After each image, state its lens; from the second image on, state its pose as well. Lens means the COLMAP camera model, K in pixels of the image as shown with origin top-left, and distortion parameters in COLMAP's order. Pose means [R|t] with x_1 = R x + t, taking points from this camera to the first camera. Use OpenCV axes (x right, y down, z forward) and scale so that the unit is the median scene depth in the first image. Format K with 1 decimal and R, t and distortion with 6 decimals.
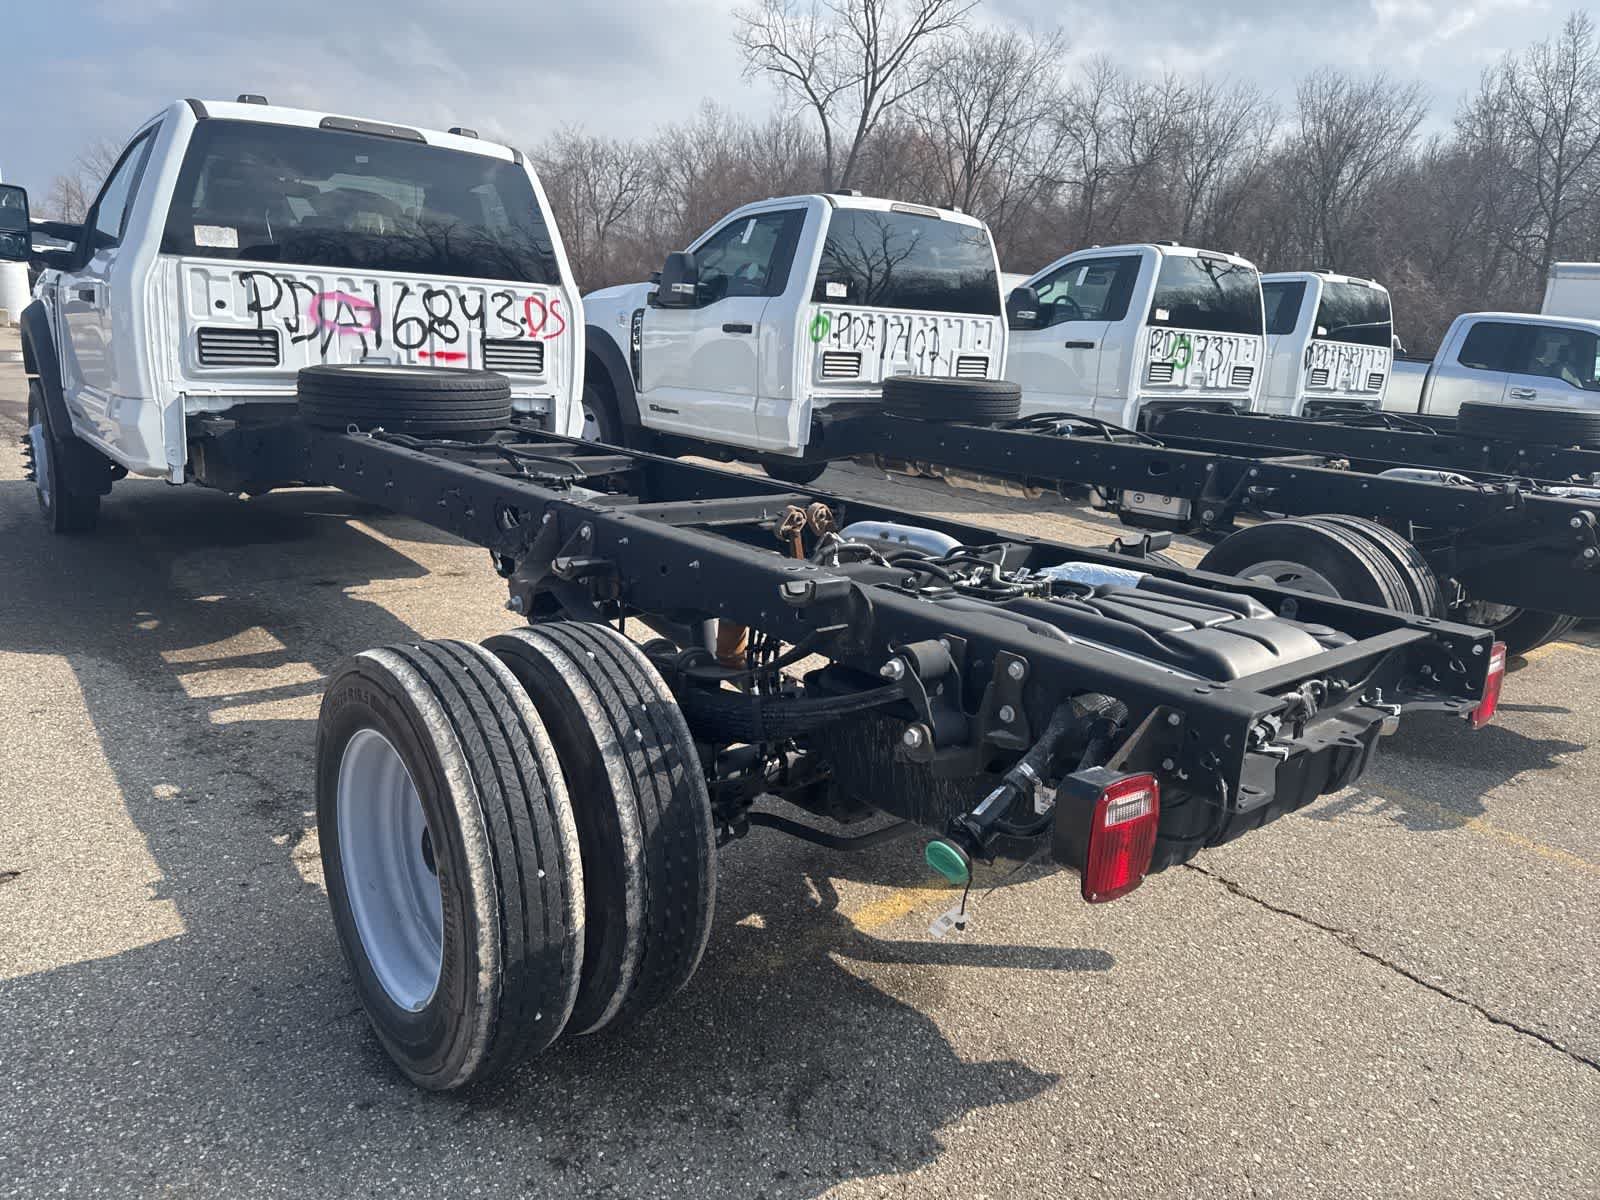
lens RADIAL K [[1124.4, 0, 785.6], [0, 1124.4, 600.0], [0, 0, 1]] dist [0.053425, -0.059916]
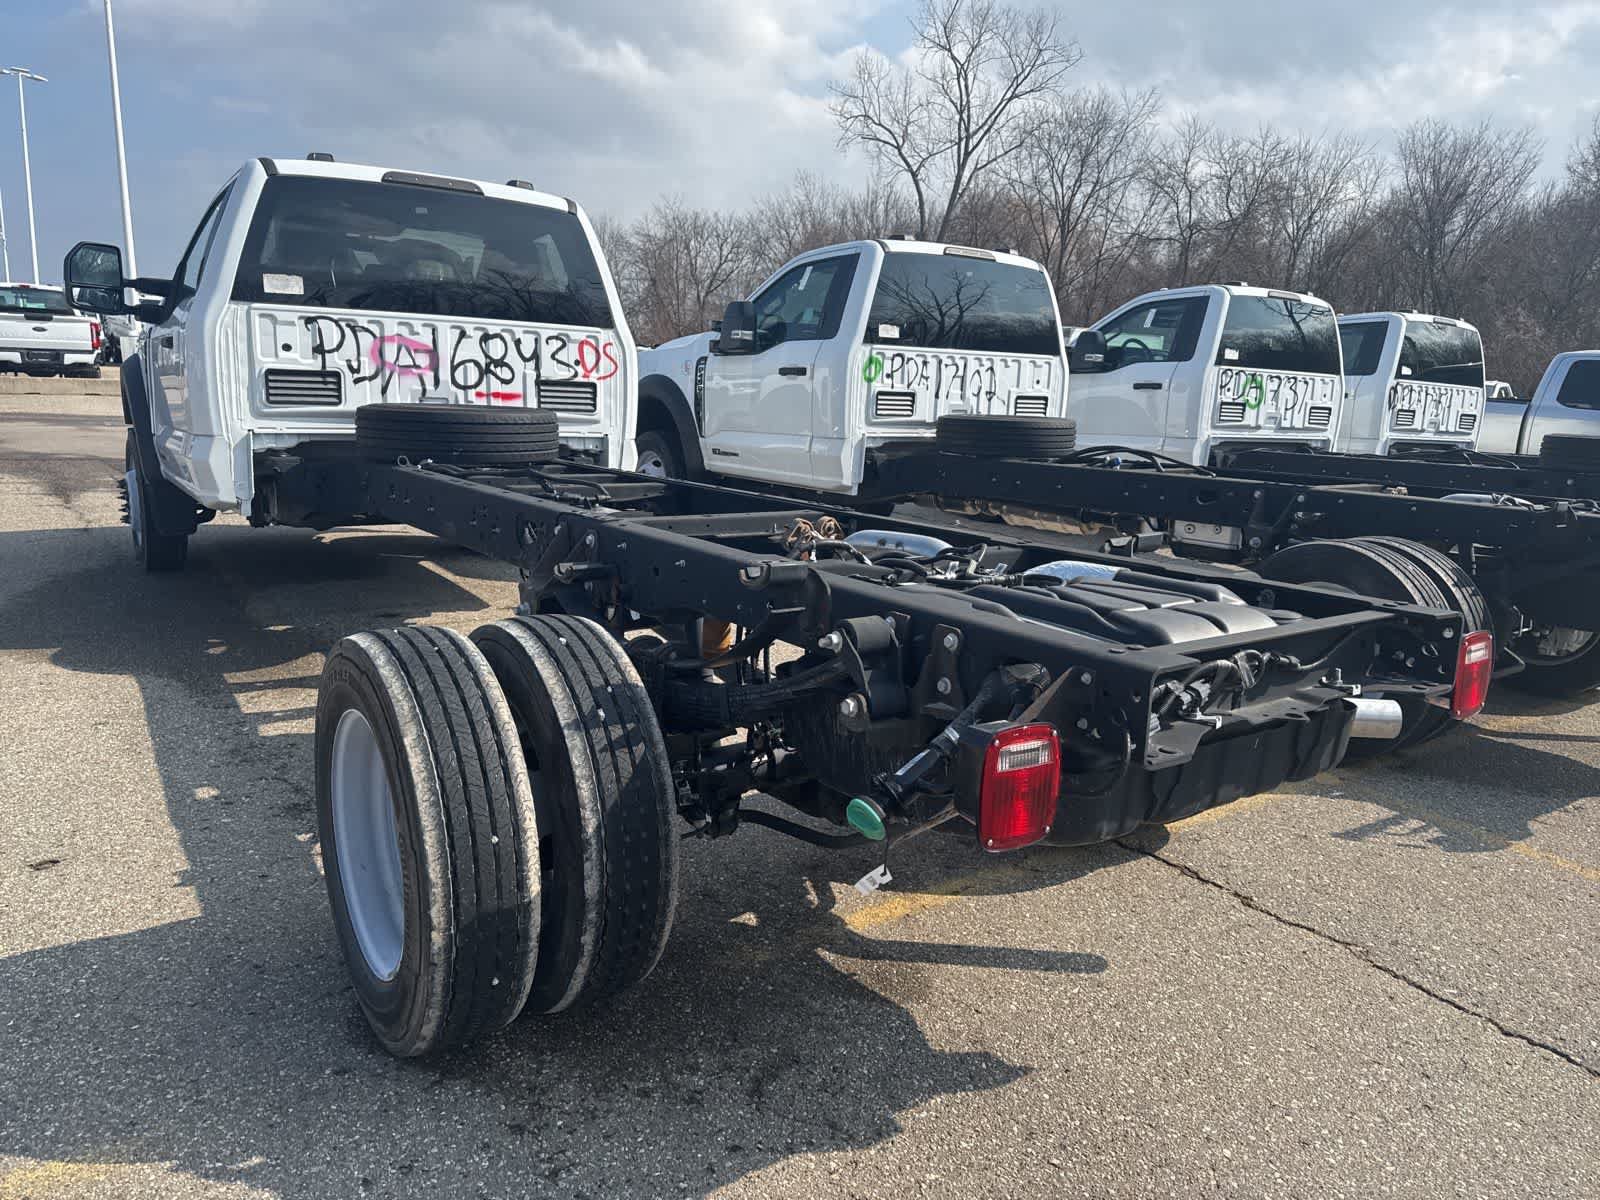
lens RADIAL K [[1124.4, 0, 801.1], [0, 1124.4, 615.5], [0, 0, 1]] dist [0.053425, -0.059916]
pose [[0.997276, -0.002582, -0.073711, 0.055389], [-0.000450, 0.999156, -0.041083, 0.031234], [0.073755, 0.041004, 0.996433, -0.008795]]
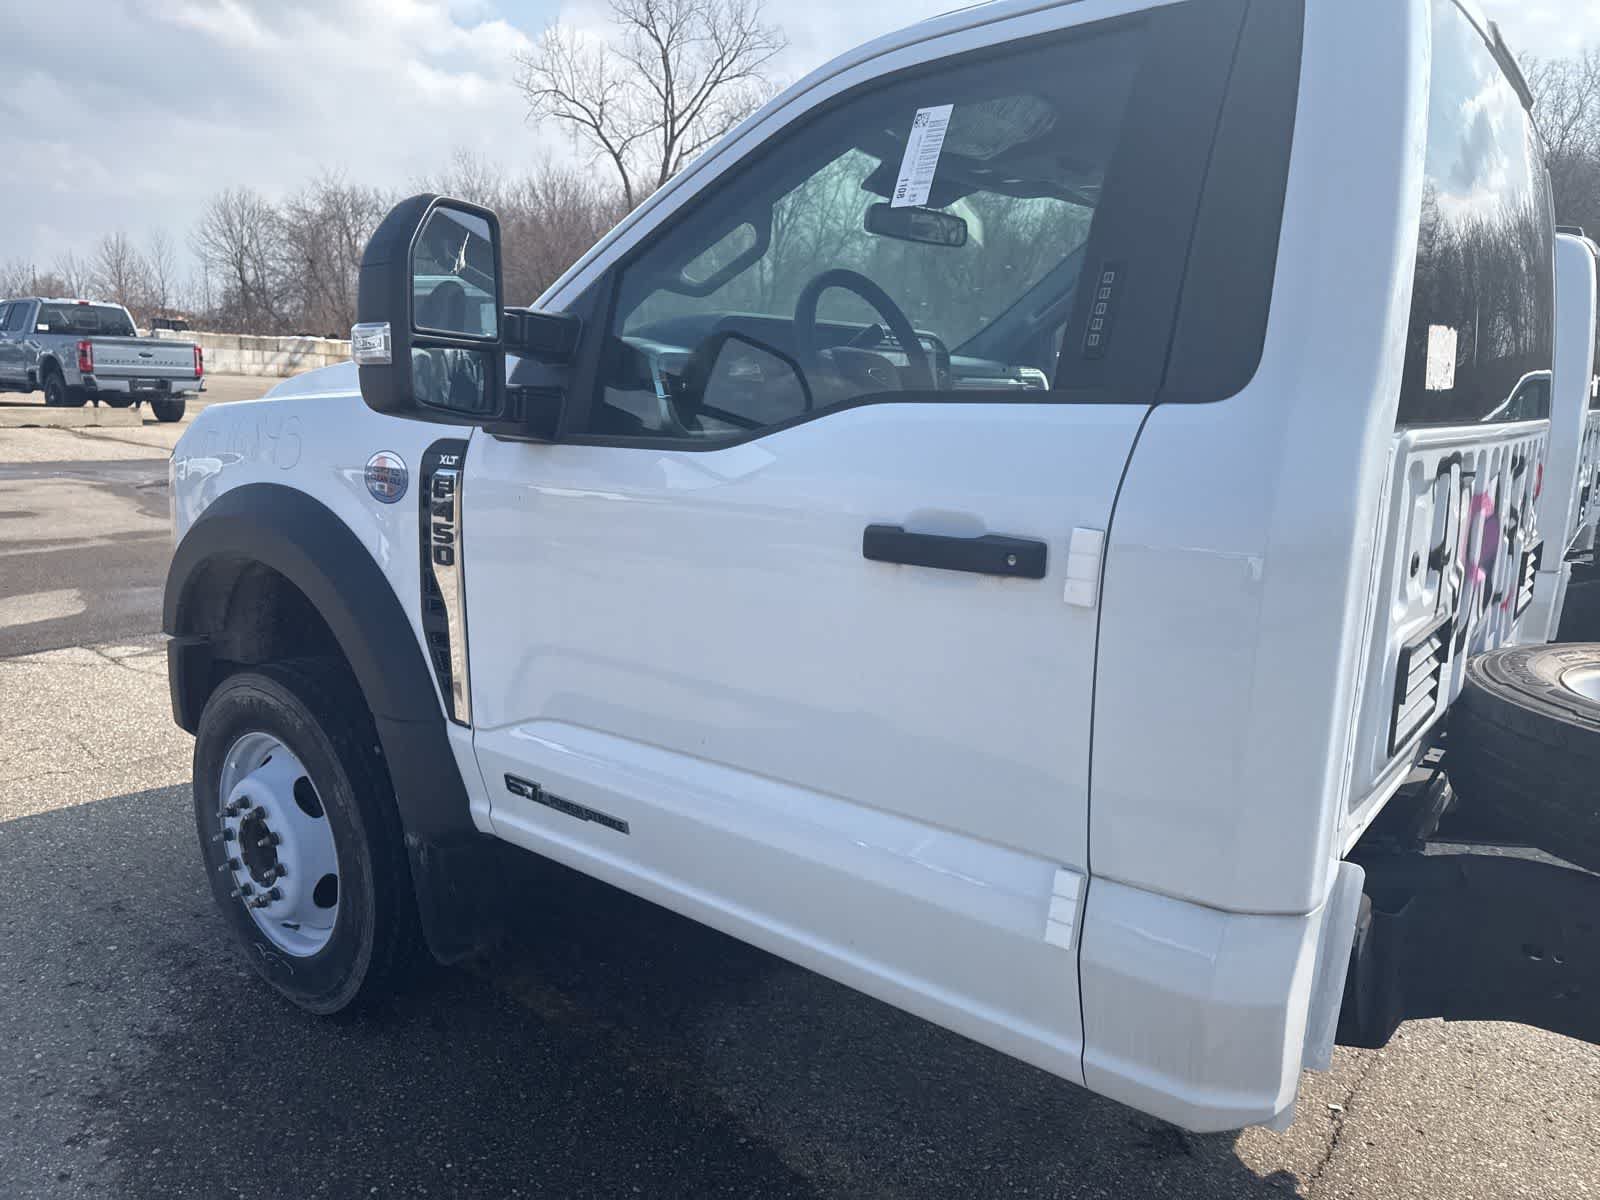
lens RADIAL K [[1124.4, 0, 790.6], [0, 1124.4, 601.1], [0, 0, 1]] dist [0.053425, -0.059916]
pose [[0.976068, -0.068420, 0.206422, -0.702683], [0.076464, 0.996583, -0.031235, -0.242479], [-0.203580, 0.046271, 0.977964, 0.690624]]
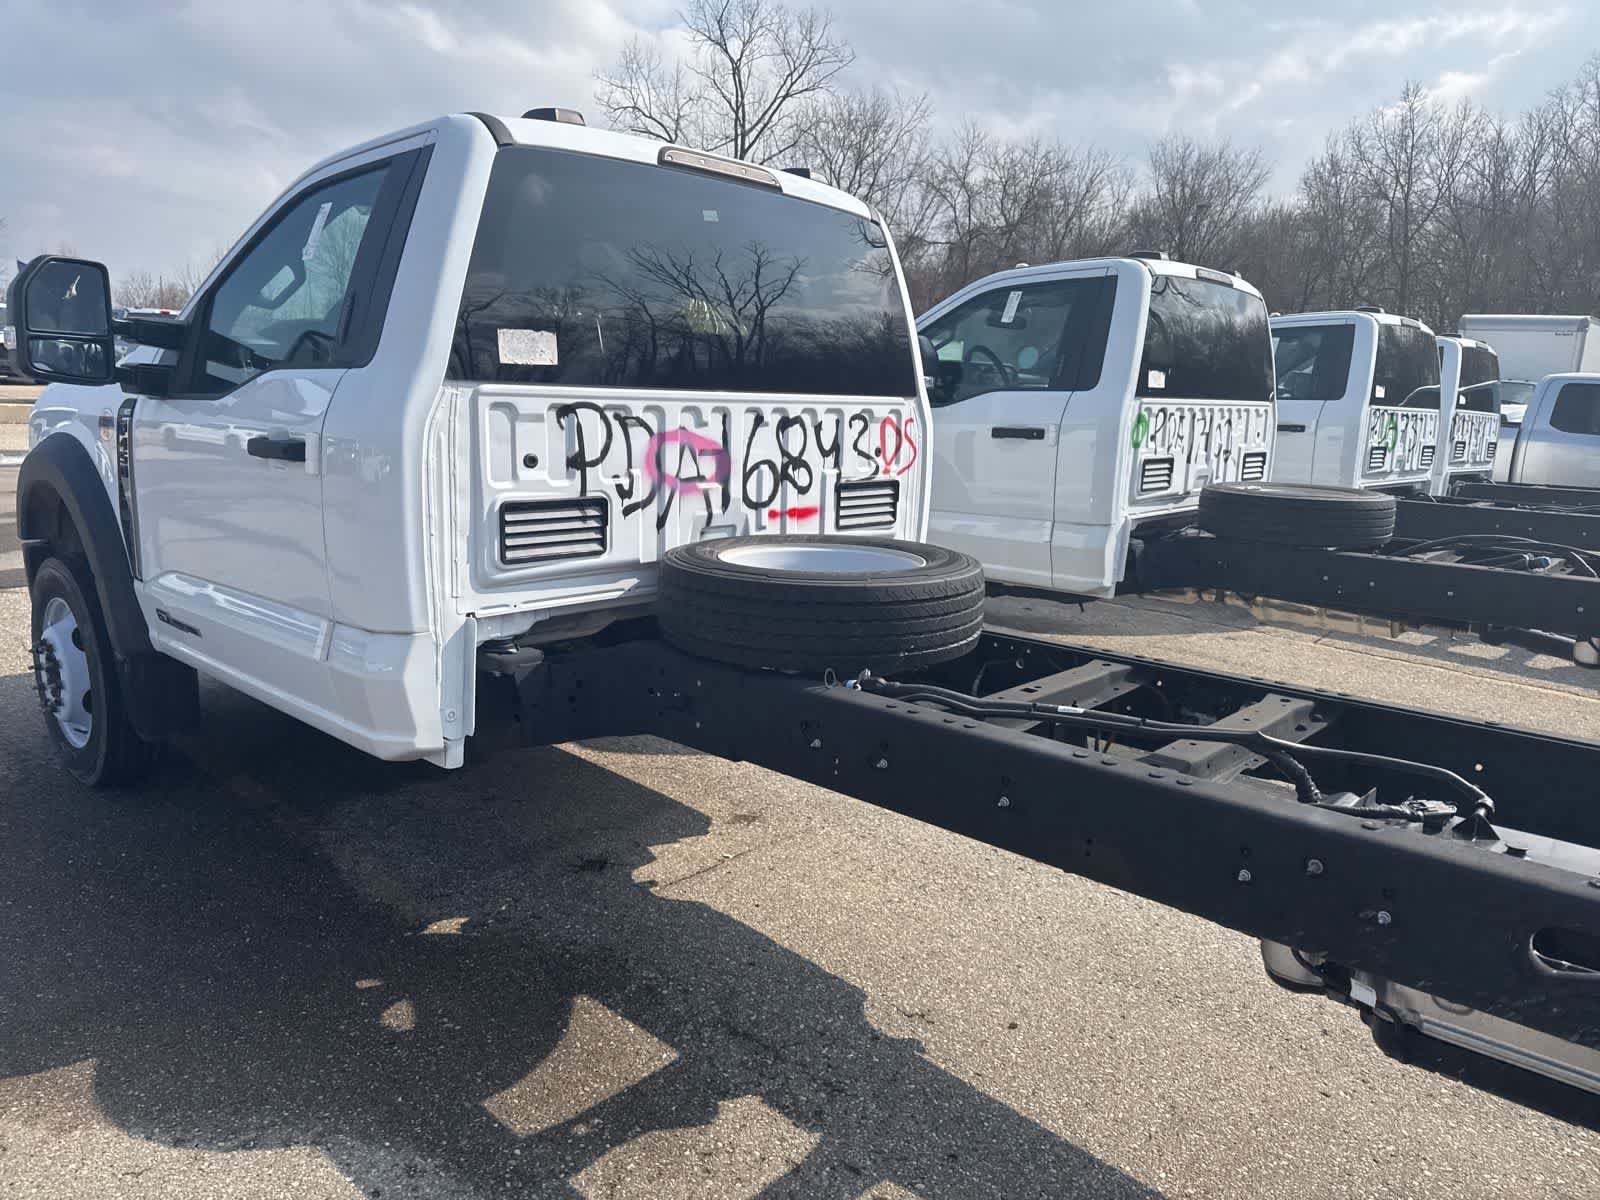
lens RADIAL K [[1124.4, 0, 791.3], [0, 1124.4, 596.9], [0, 0, 1]] dist [0.053425, -0.059916]
pose [[0.990074, -0.047916, 0.132129, -0.424878], [0.054421, 0.997455, -0.046070, -0.149835], [-0.129585, 0.052804, 0.990161, 0.392522]]
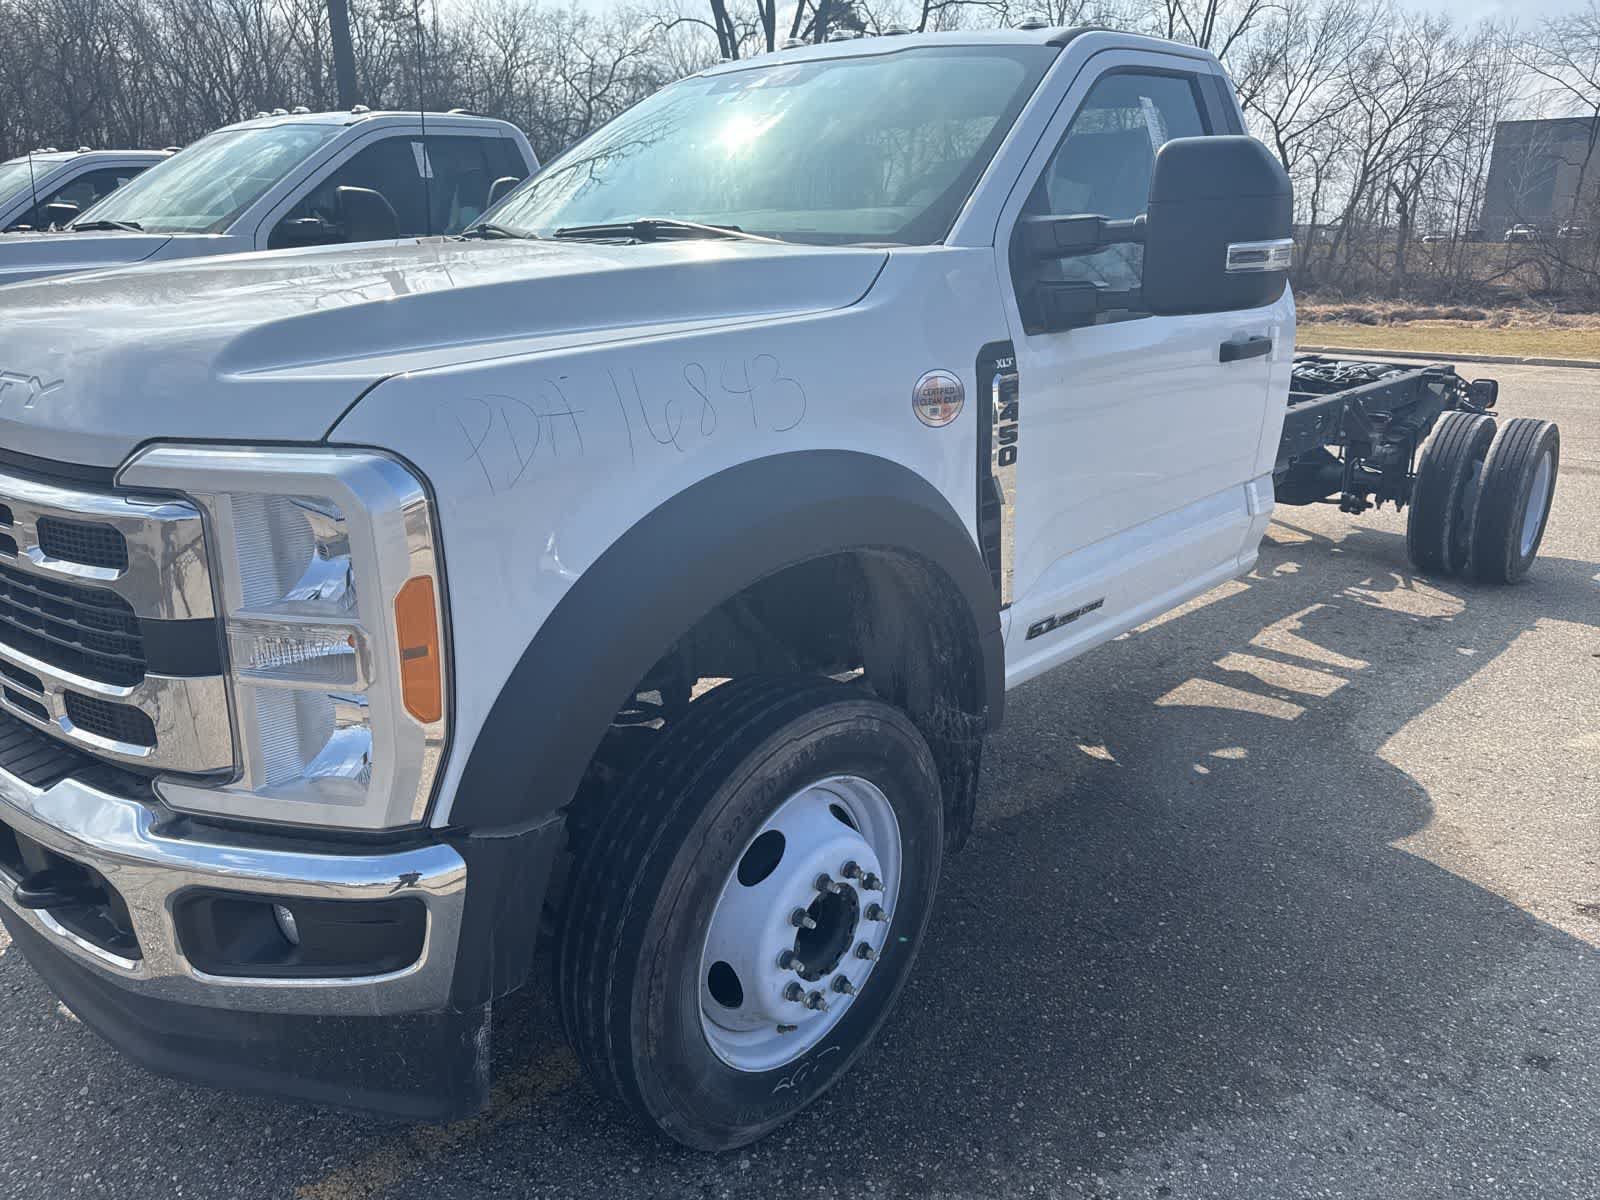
lens RADIAL K [[1124.4, 0, 803.4], [0, 1124.4, 586.8], [0, 0, 1]] dist [0.053425, -0.059916]
pose [[-0.148460, -0.337858, 0.929415, -1.189011], [0.222724, 0.904260, 0.364290, -0.426887], [-0.963511, 0.261086, -0.058998, 1.283515]]
